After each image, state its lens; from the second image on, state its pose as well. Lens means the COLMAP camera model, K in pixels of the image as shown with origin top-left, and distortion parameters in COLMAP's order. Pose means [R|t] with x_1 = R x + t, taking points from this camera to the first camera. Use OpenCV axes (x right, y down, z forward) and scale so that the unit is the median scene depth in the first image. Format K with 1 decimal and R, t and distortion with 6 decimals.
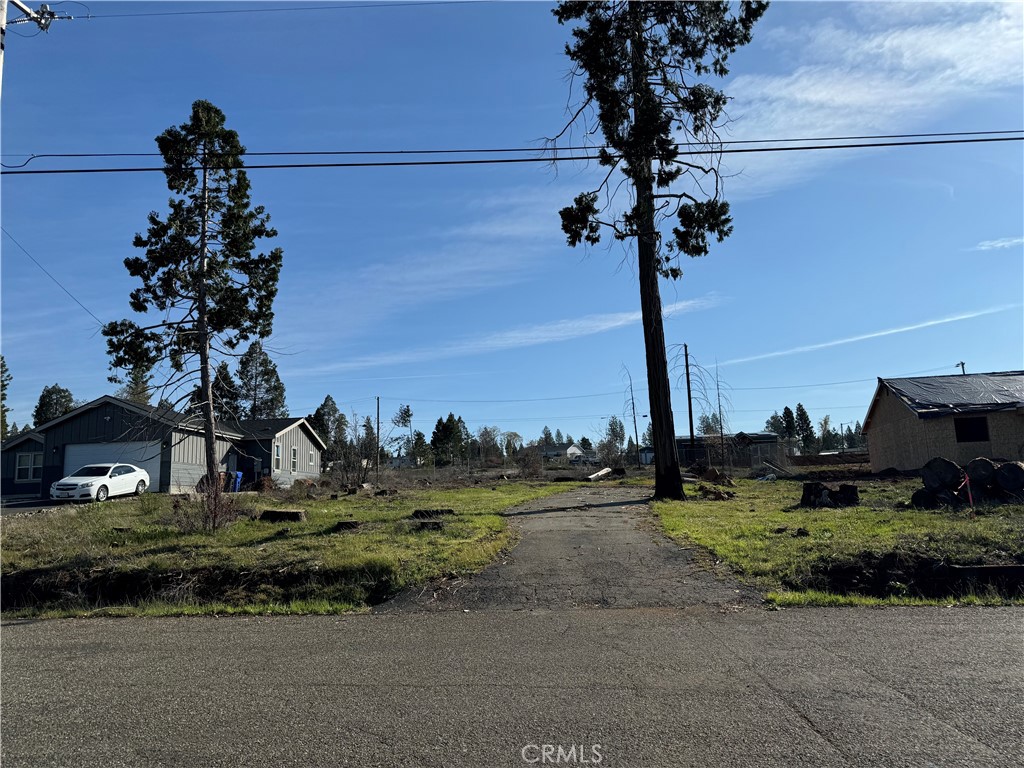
lens RADIAL K [[716.2, 0, 510.0], [0, 716.2, 390.8], [0, 0, 1]] dist [0.049907, -0.039484]
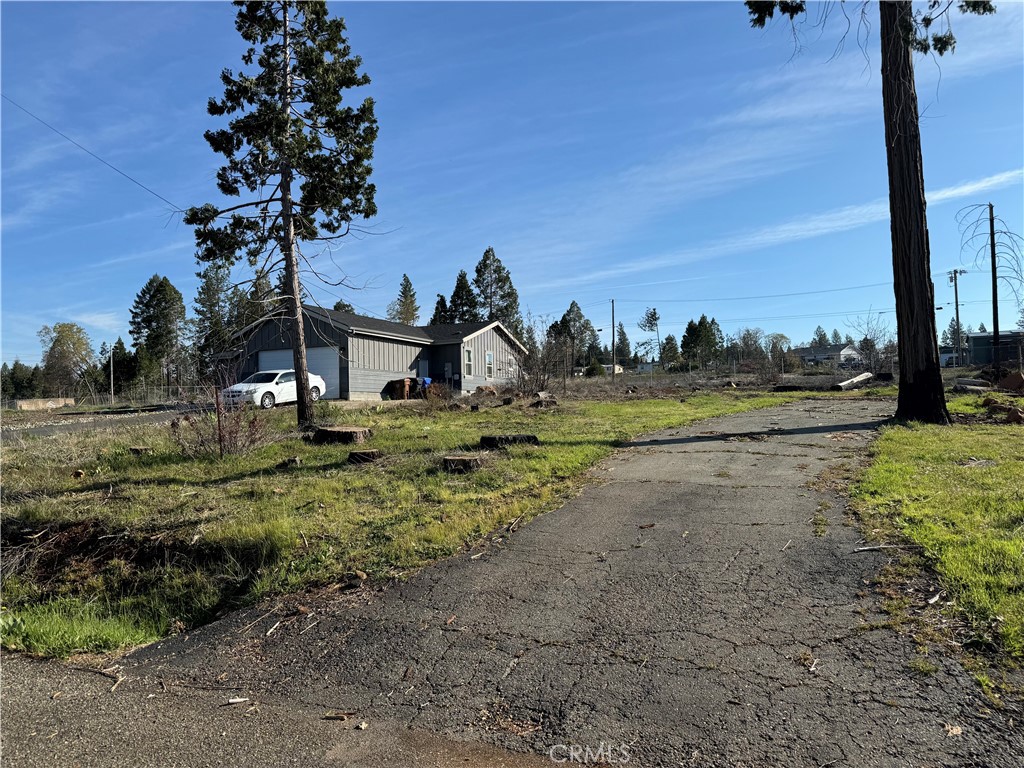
lens RADIAL K [[716.2, 0, 513.0], [0, 716.2, 392.7], [0, 0, 1]] dist [0.049907, -0.039484]
pose [[0.938333, 0.004745, -0.345701, 0.075999], [0.041467, 0.991143, 0.126159, 0.021503], [0.343238, -0.132714, 0.929825, 0.202933]]
